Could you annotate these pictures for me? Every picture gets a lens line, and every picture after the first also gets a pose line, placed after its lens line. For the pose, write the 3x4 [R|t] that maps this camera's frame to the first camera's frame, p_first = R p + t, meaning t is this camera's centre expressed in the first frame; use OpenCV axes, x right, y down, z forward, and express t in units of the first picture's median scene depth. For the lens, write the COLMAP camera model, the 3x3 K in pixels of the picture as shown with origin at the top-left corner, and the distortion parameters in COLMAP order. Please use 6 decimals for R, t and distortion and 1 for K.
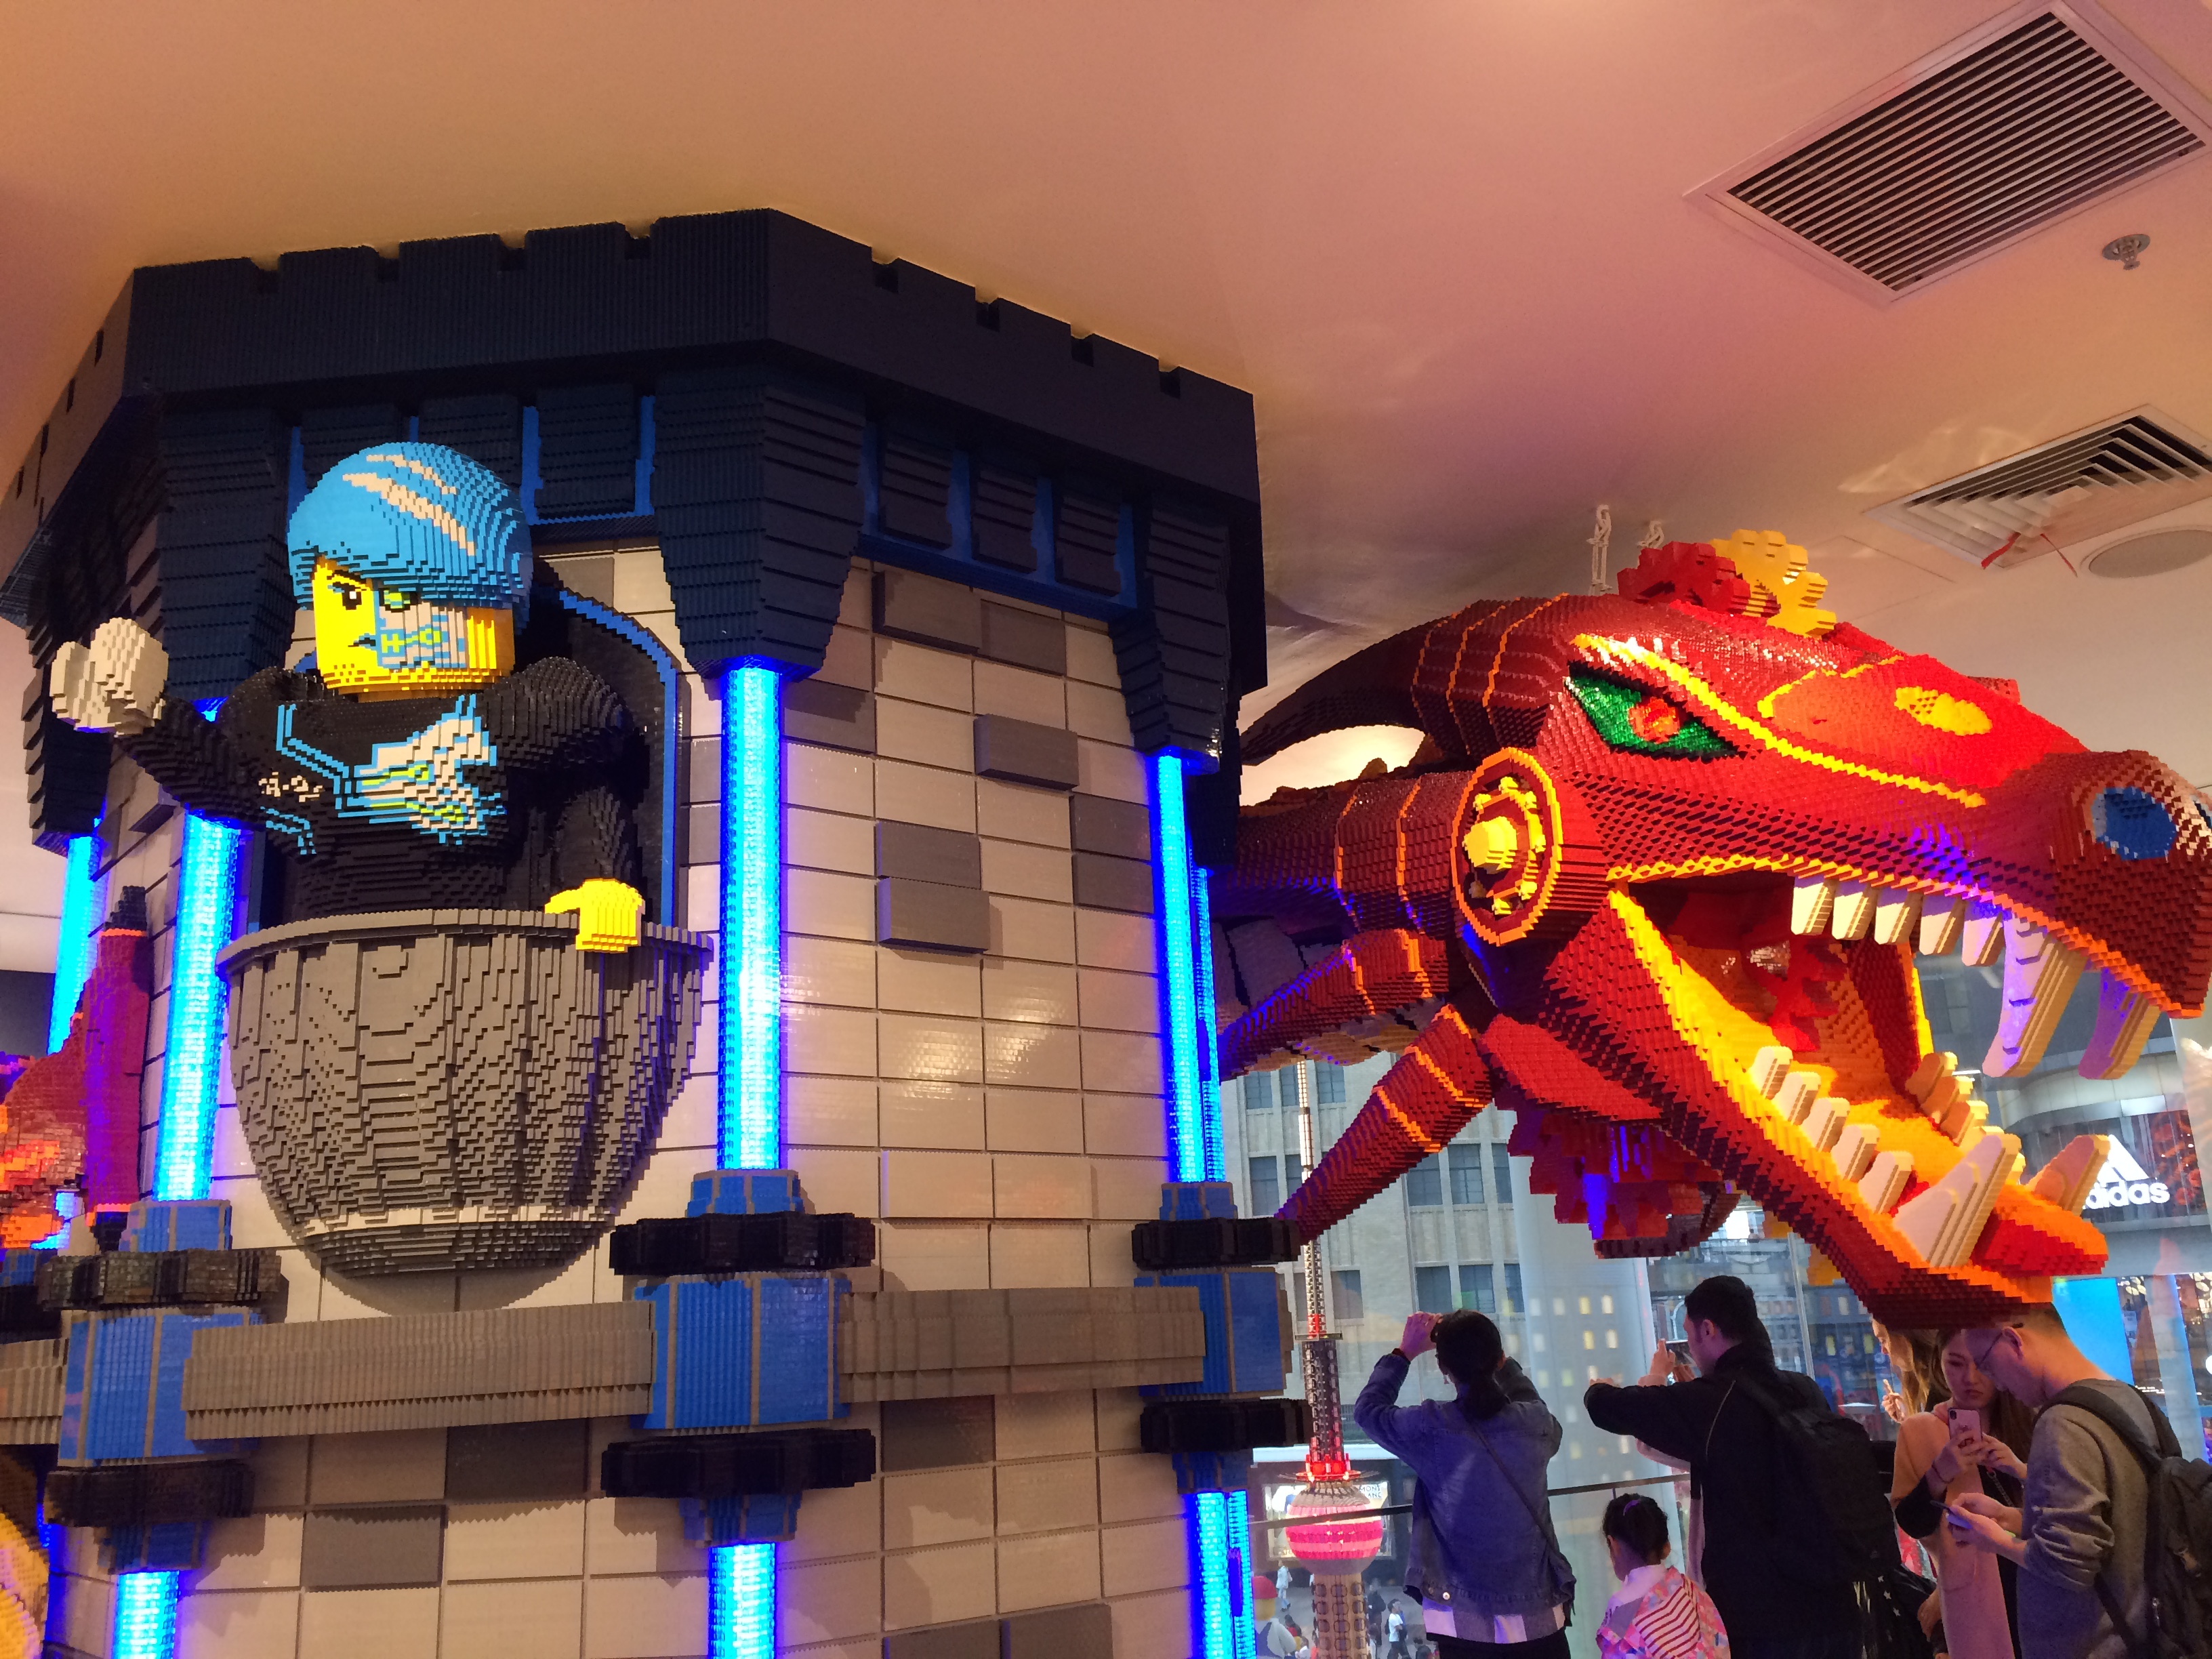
lens RADIAL K [[1889.1, 0, 1108.1], [0, 1889.1, 819.4], [0, 0, 1]] dist [0.087584, -0.117122]
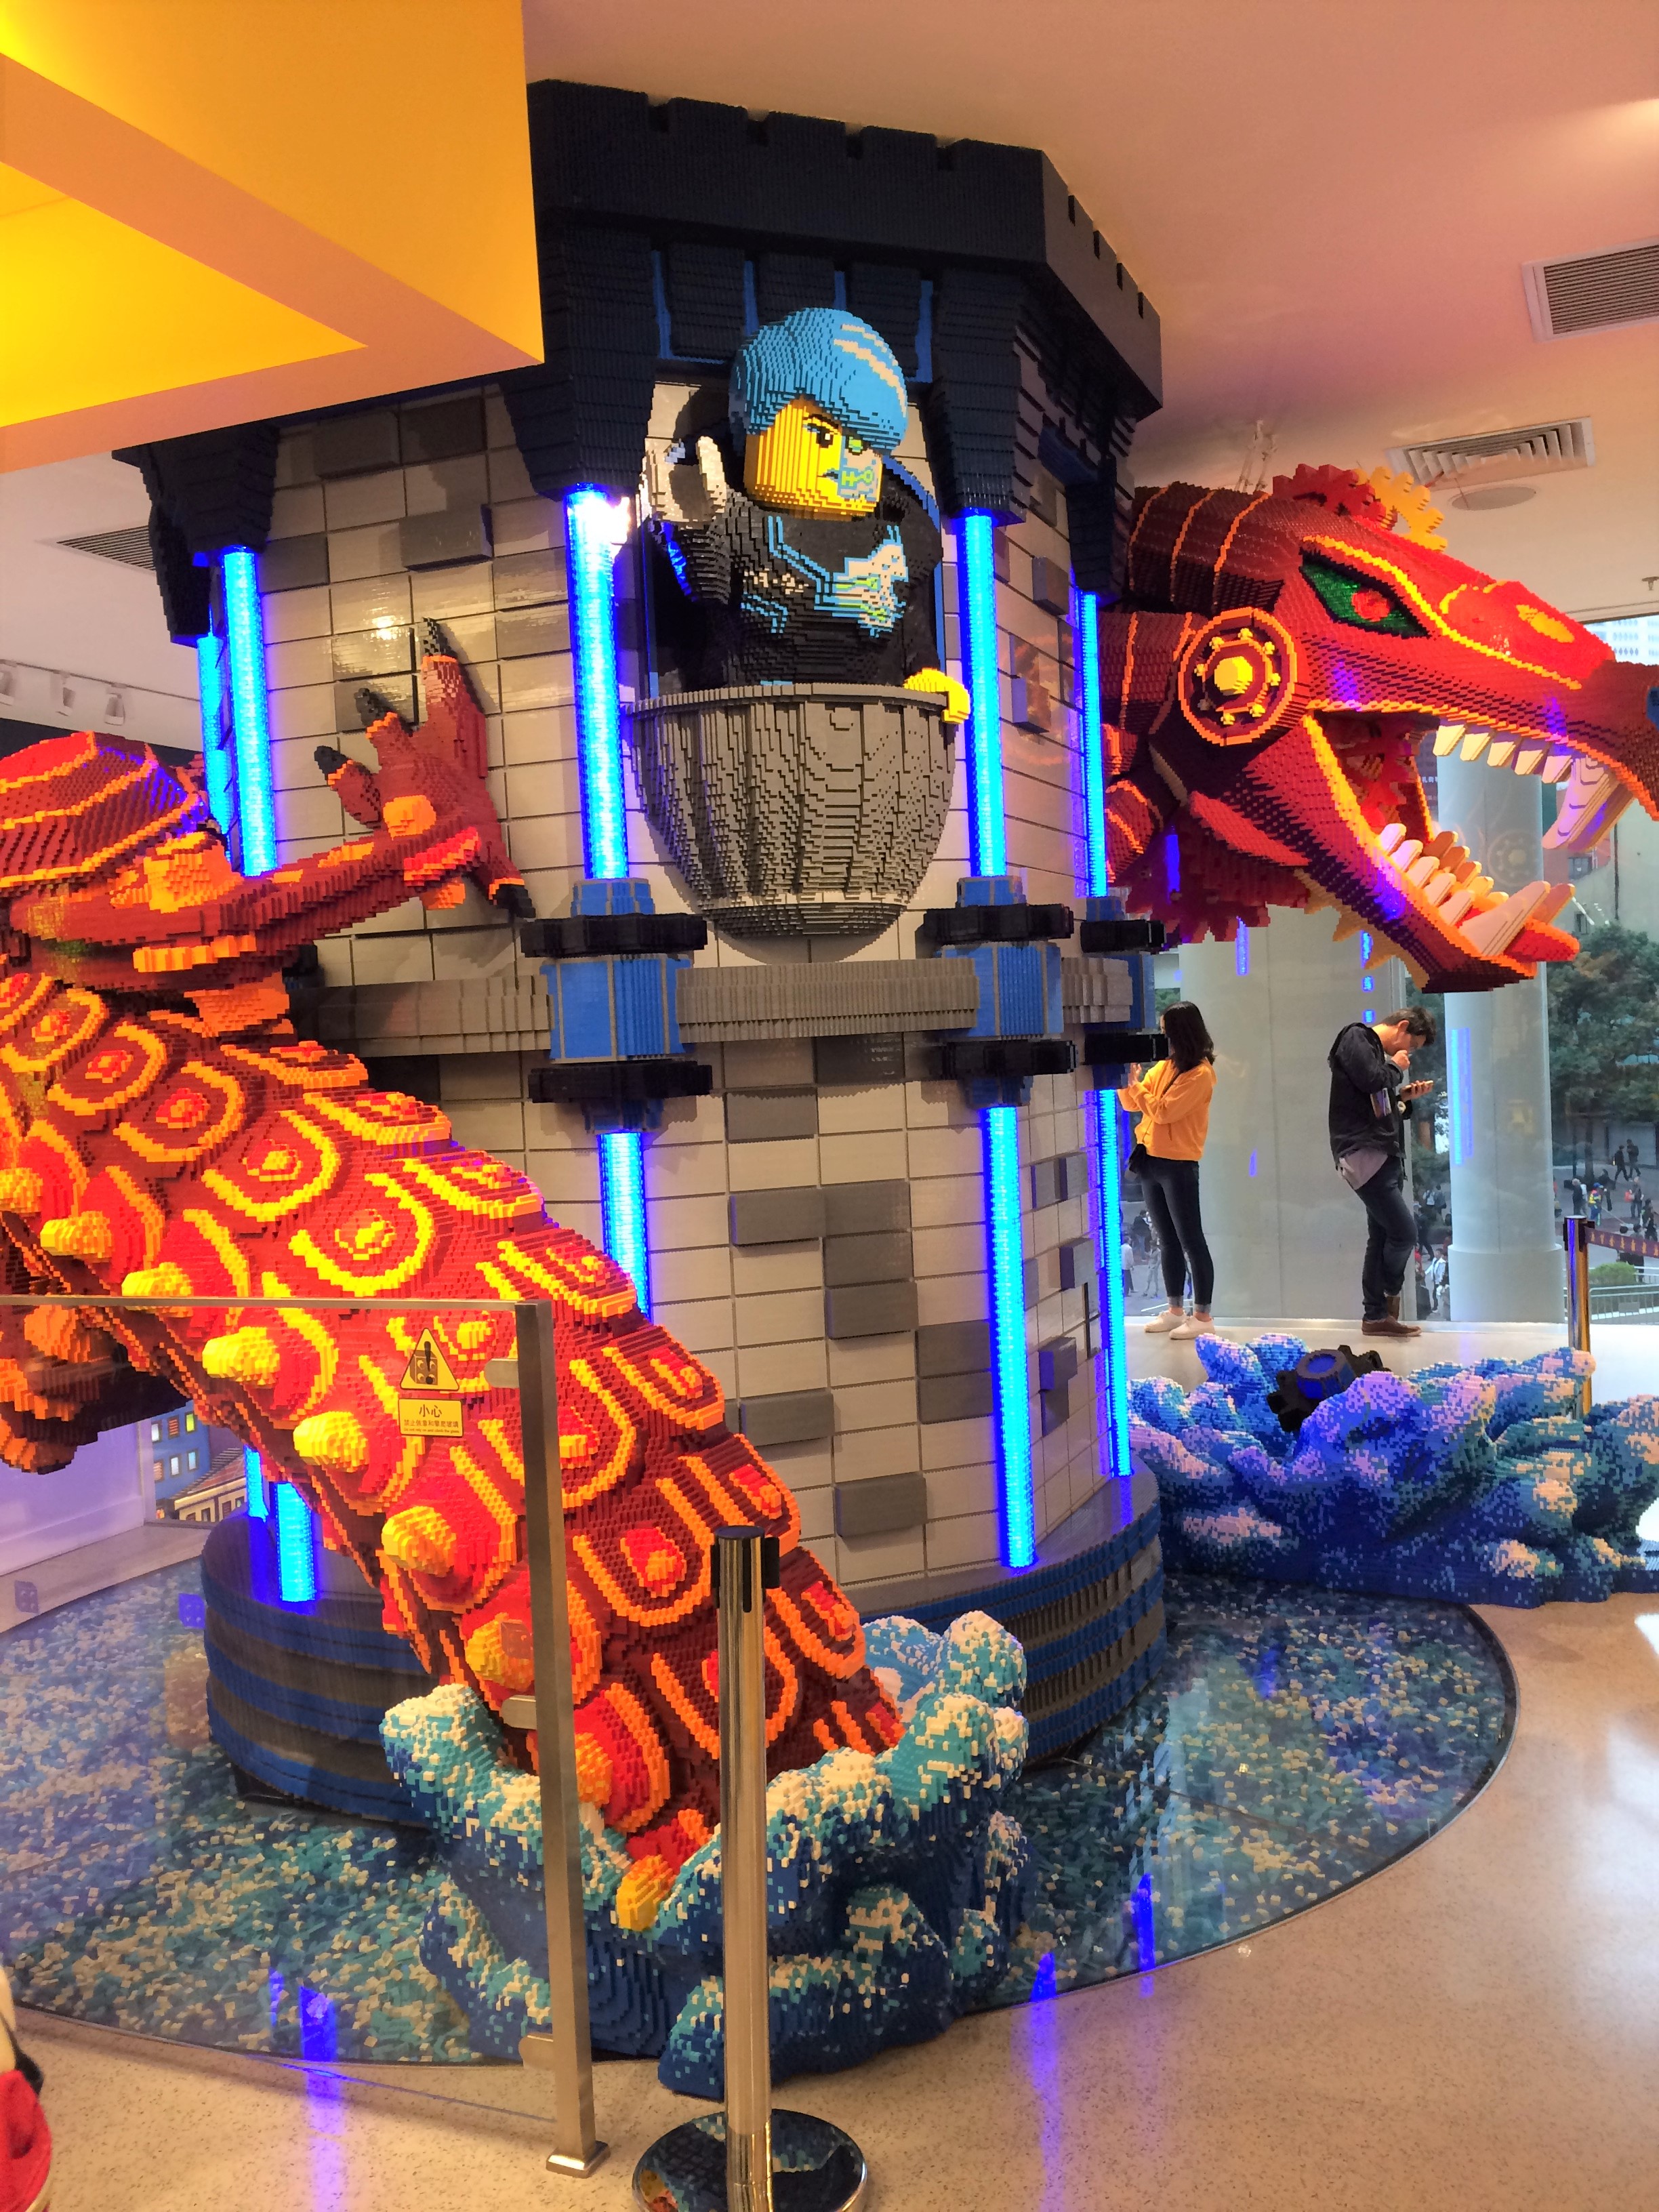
lens RADIAL K [[1889.1, 0, 829.5], [0, 1889.1, 1106.0], [0, 0, 1]] dist [0.087584, -0.117122]
pose [[0.885162, -0.015468, 0.465026, -0.910377], [-0.117151, 0.959839, 0.254920, -0.006840], [-0.450293, -0.280124, 0.847801, -0.236968]]
